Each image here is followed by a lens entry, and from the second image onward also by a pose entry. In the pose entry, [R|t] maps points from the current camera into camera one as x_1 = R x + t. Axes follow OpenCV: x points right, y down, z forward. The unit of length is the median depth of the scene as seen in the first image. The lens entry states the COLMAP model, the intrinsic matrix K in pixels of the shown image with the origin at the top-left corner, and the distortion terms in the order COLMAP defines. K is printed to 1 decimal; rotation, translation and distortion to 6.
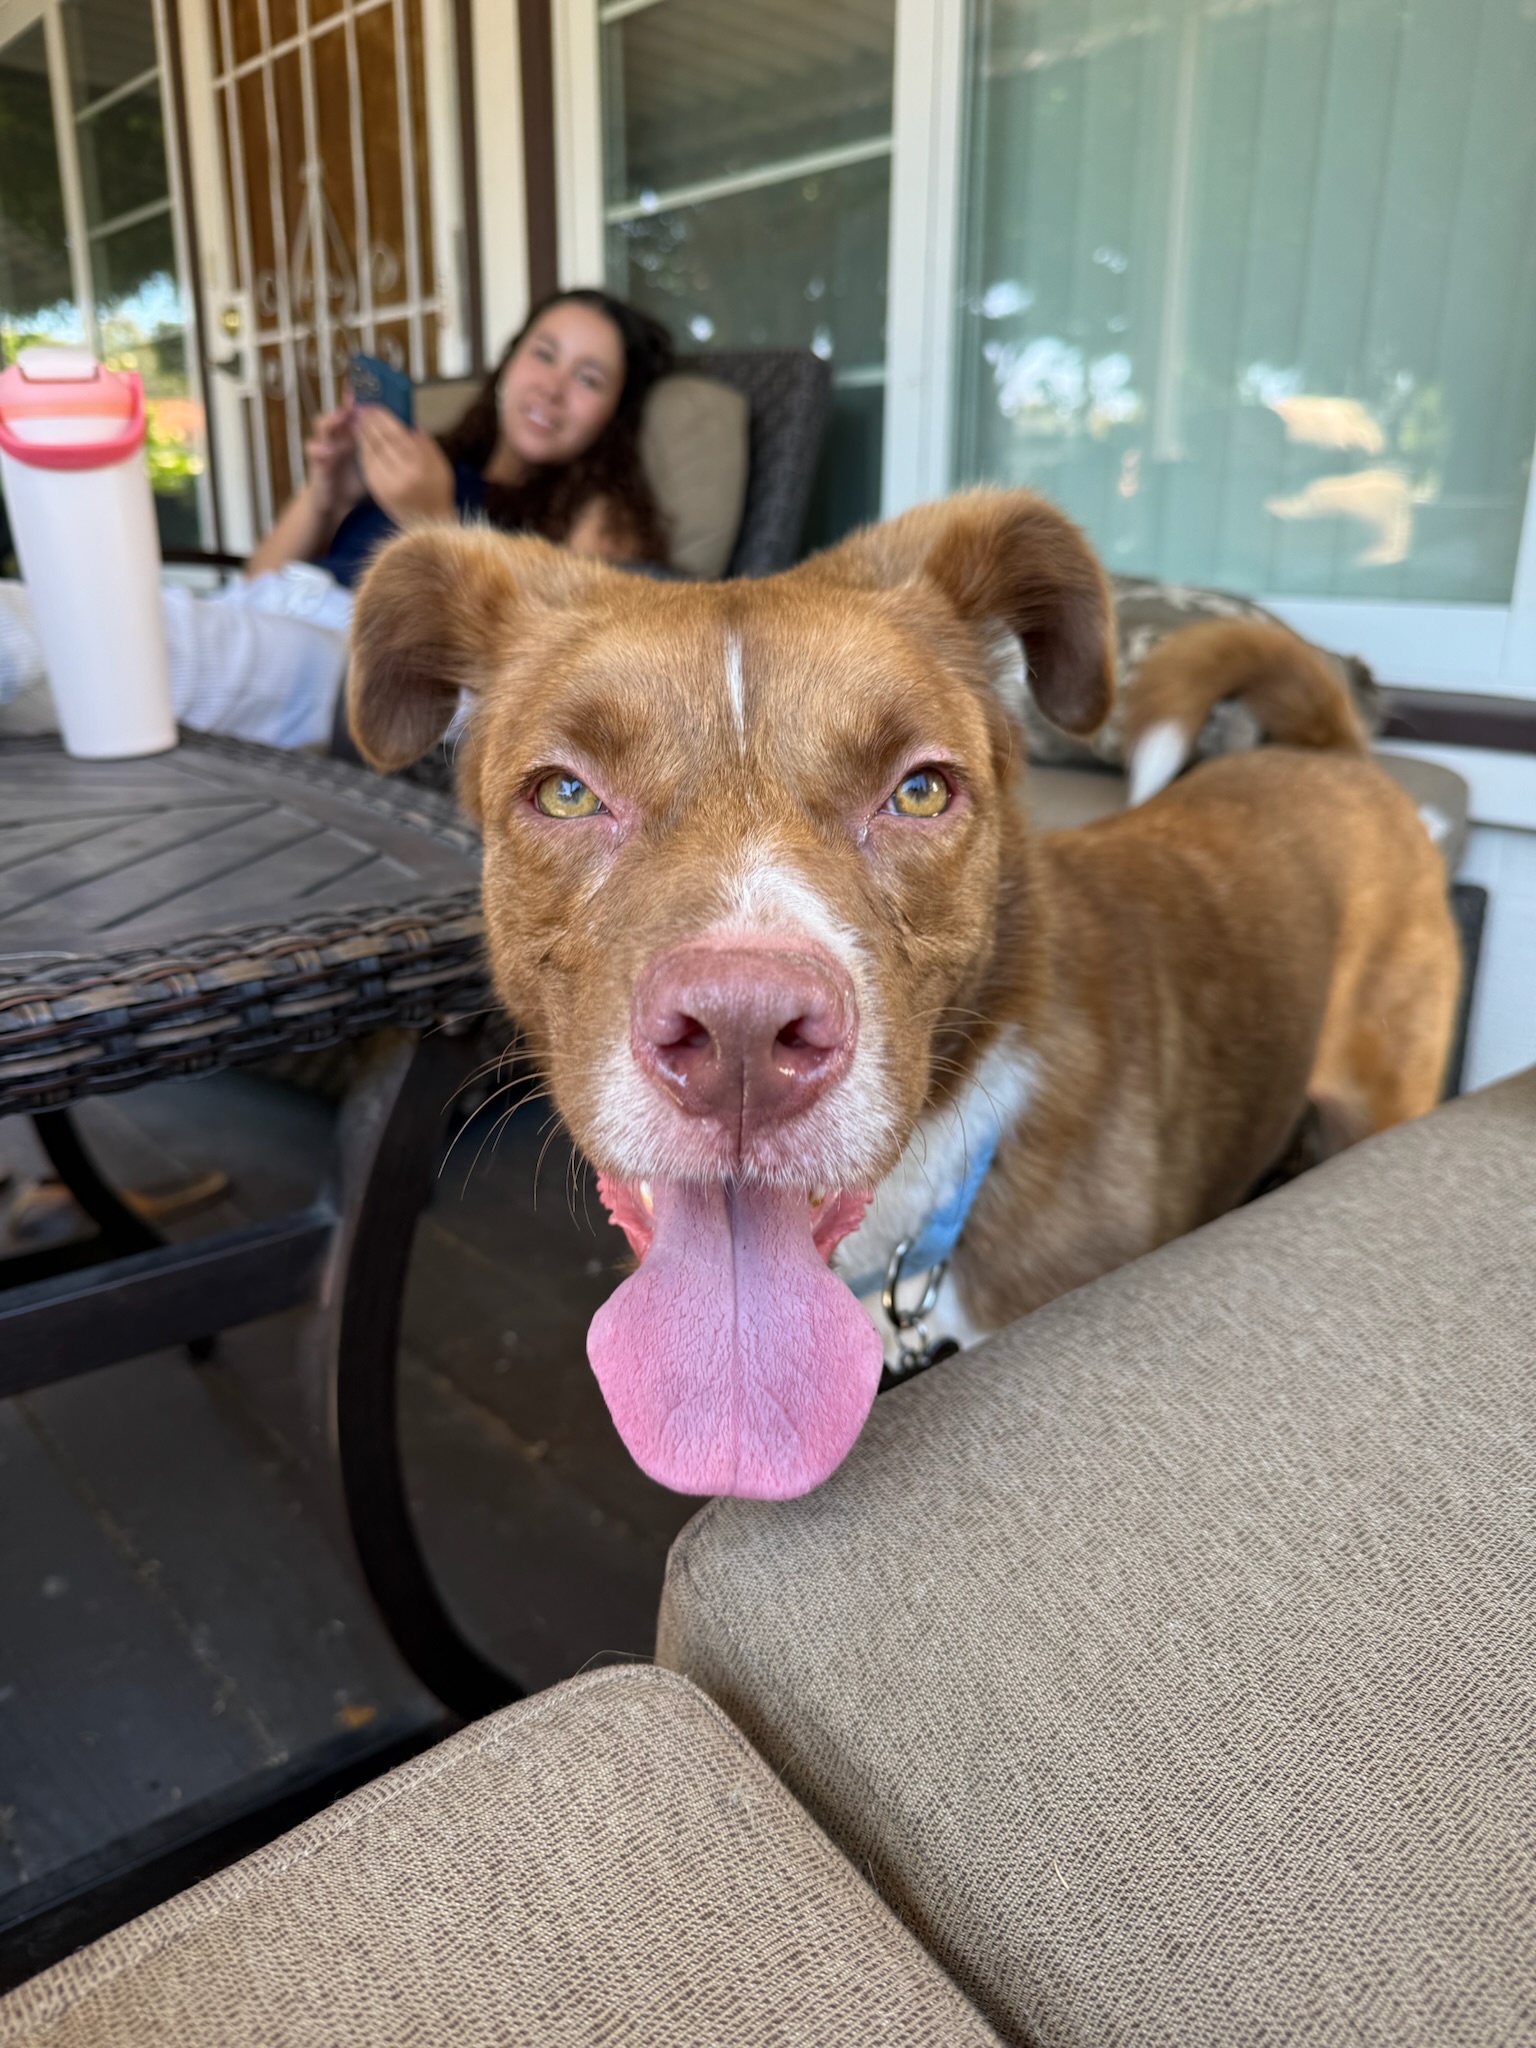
lens RADIAL K [[1450.6, 0, 768.0], [0, 1450.6, 1024.0], [0, 0, 1]] dist [0.007042, -0.046150]
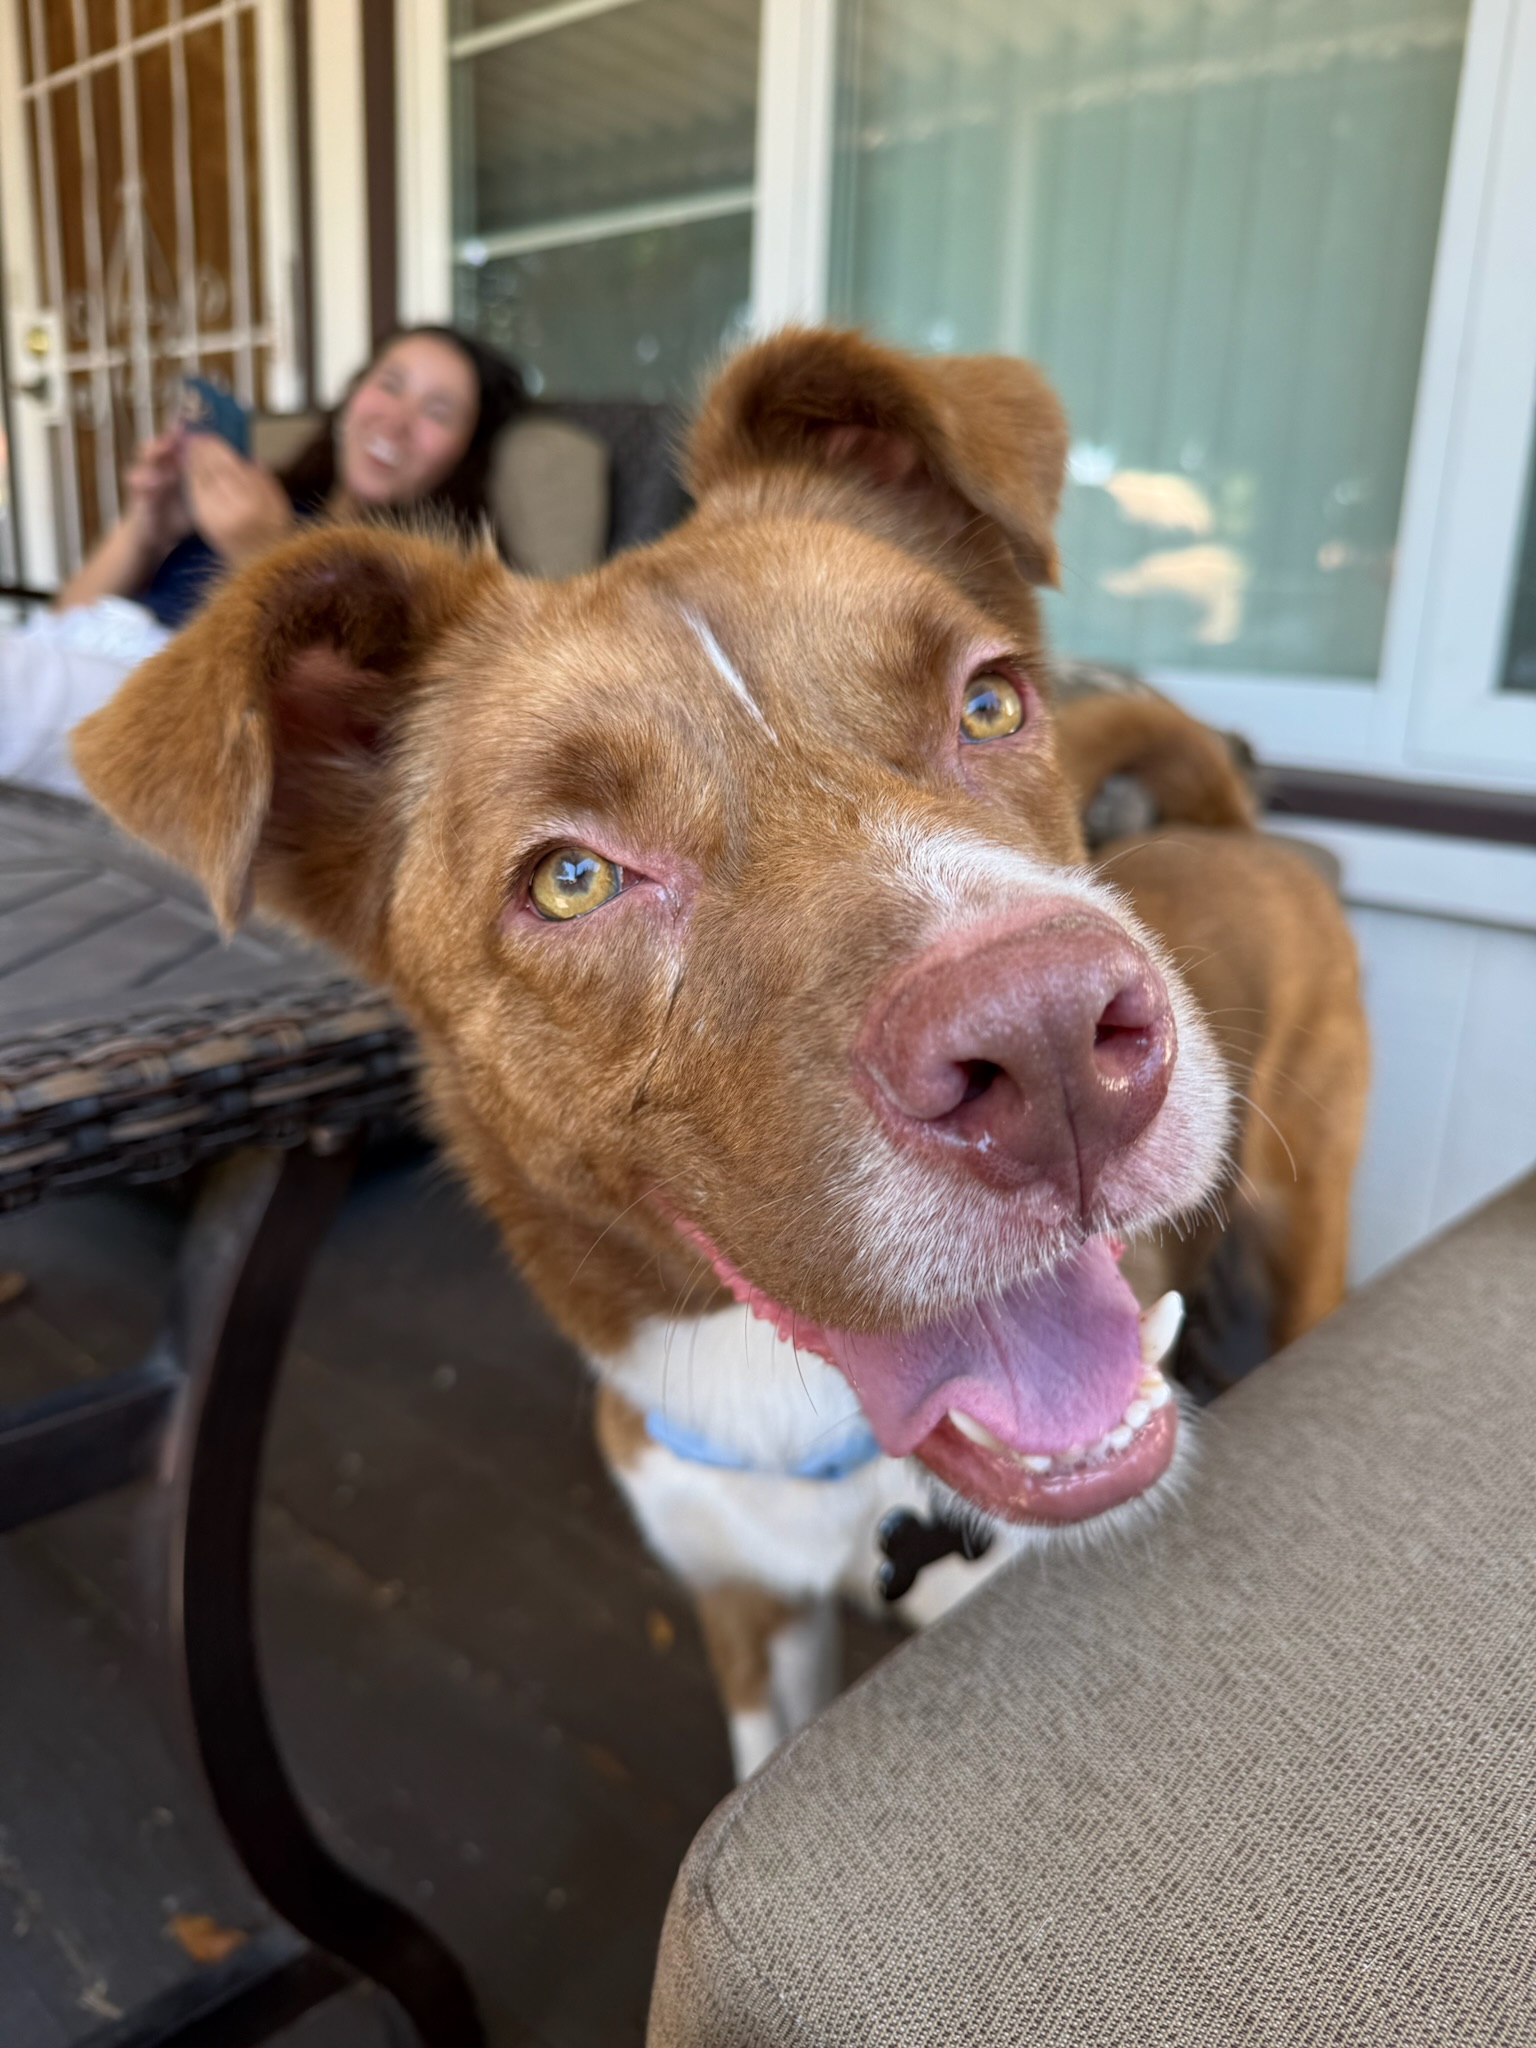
lens RADIAL K [[1440.7, 0, 775.9], [0, 1440.7, 1017.9], [0, 0, 1]] dist [-0.051564, 0.016051]
pose [[0.990273, 0.000401, 0.139140, -0.082075], [0.004969, 0.999256, -0.038246, -0.040457], [-0.139052, 0.038565, 0.989534, 0.156341]]
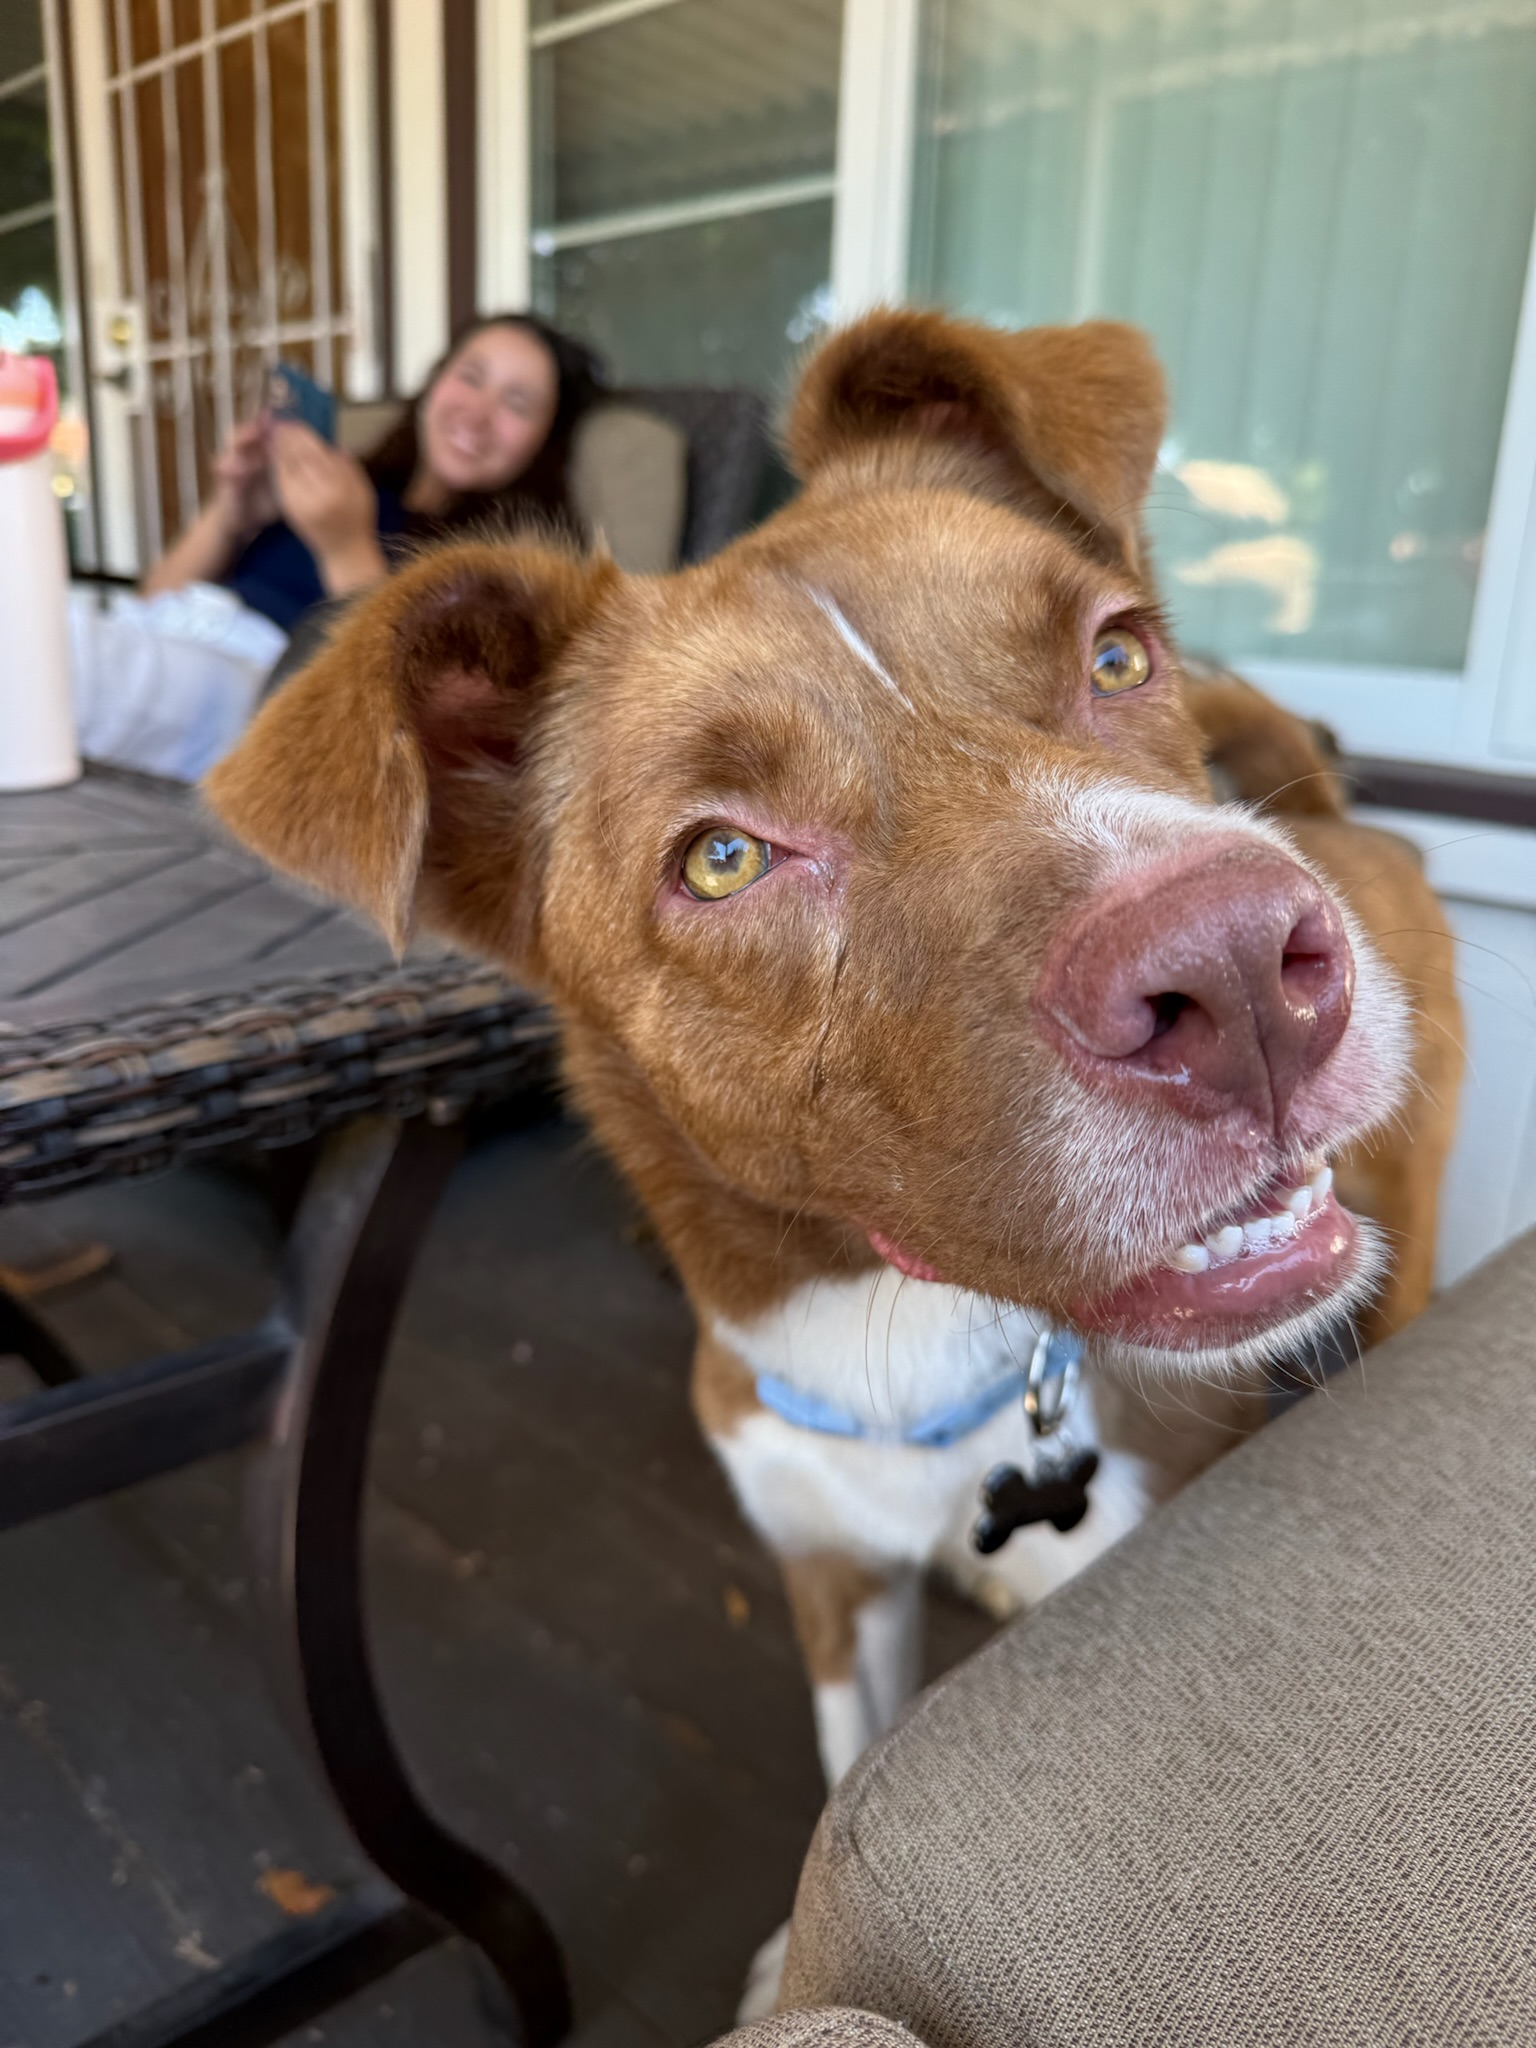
lens RADIAL K [[1439.7, 0, 768.0], [0, 1439.7, 1024.0], [0, 0, 1]] dist [-0.044485, 0.009390]
pose [[0.994774, 0.011978, 0.101401, -0.121573], [-0.009082, 0.999539, -0.028976, -0.030764], [-0.101701, 0.027903, 0.994424, 0.150610]]
